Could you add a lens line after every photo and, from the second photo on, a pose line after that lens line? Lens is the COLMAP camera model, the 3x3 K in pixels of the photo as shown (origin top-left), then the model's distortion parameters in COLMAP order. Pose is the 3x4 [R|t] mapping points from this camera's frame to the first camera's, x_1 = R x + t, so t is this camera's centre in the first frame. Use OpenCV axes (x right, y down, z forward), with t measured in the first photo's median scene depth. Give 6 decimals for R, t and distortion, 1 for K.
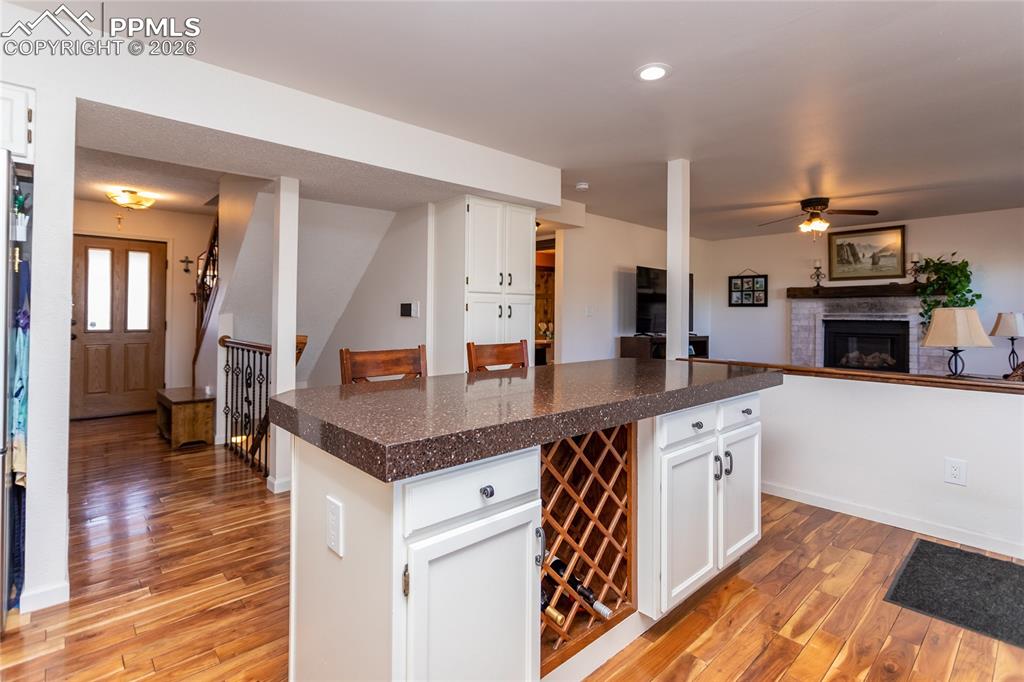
lens RADIAL K [[500.2, 0, 460.7], [0, 500.2, 314.2], [0, 0, 1]] dist [0.002765, 0.000356]
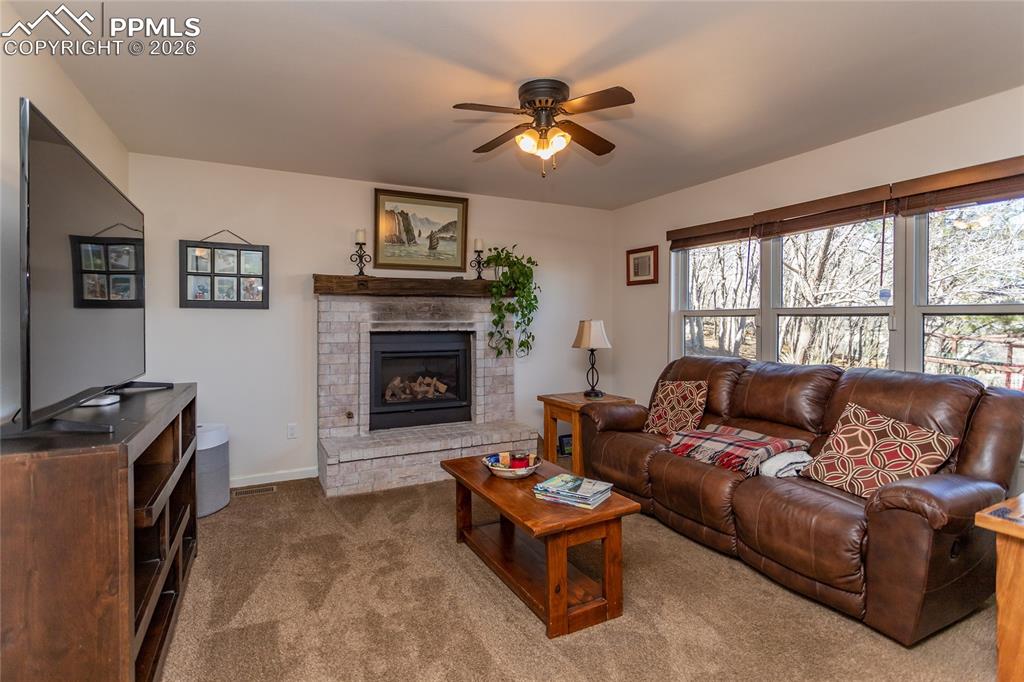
lens RADIAL K [[484.0, 0, 517.7], [0, 484.0, 318.6], [0, 0, 1]] dist [-0.000296, -0.000058]
pose [[0.195827, -0.003000, 0.980634, 0.203331], [0.002439, 0.999994, 0.002572, -0.005984], [-0.980635, 0.001888, 0.195833, 0.761033]]
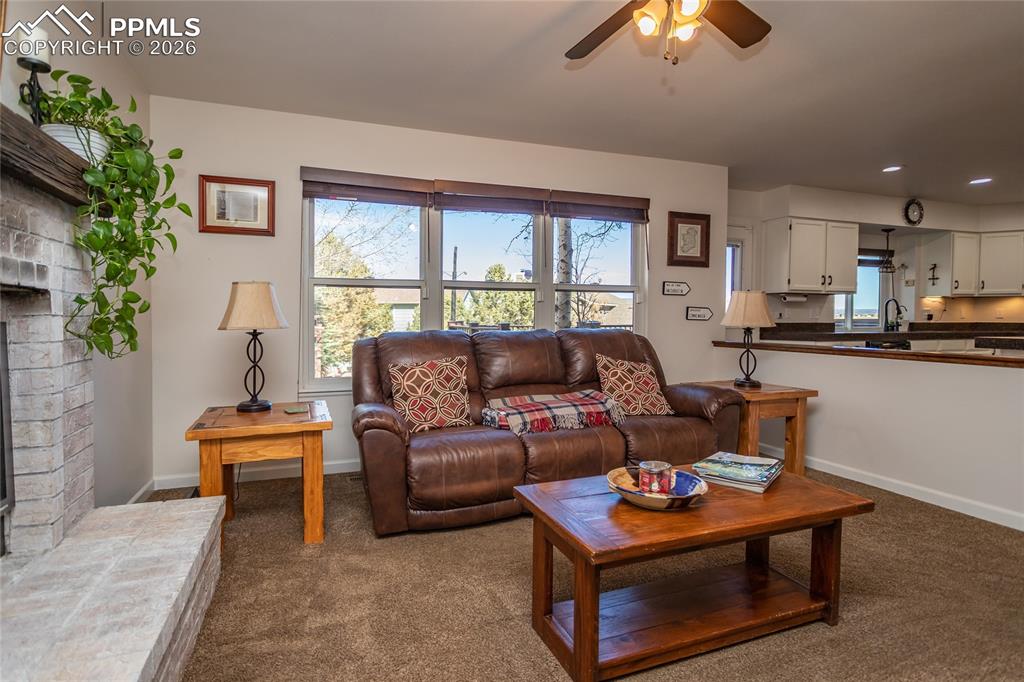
lens RADIAL K [[500.2, 0, 460.7], [0, 500.2, 314.2], [0, 0, 1]] dist [0.002765, 0.000356]
pose [[-0.933534, -0.007580, 0.358407, 0.565193], [-0.008054, 0.999968, 0.000172, 0.021924], [-0.358397, -0.002726, -0.933565, 1.095520]]
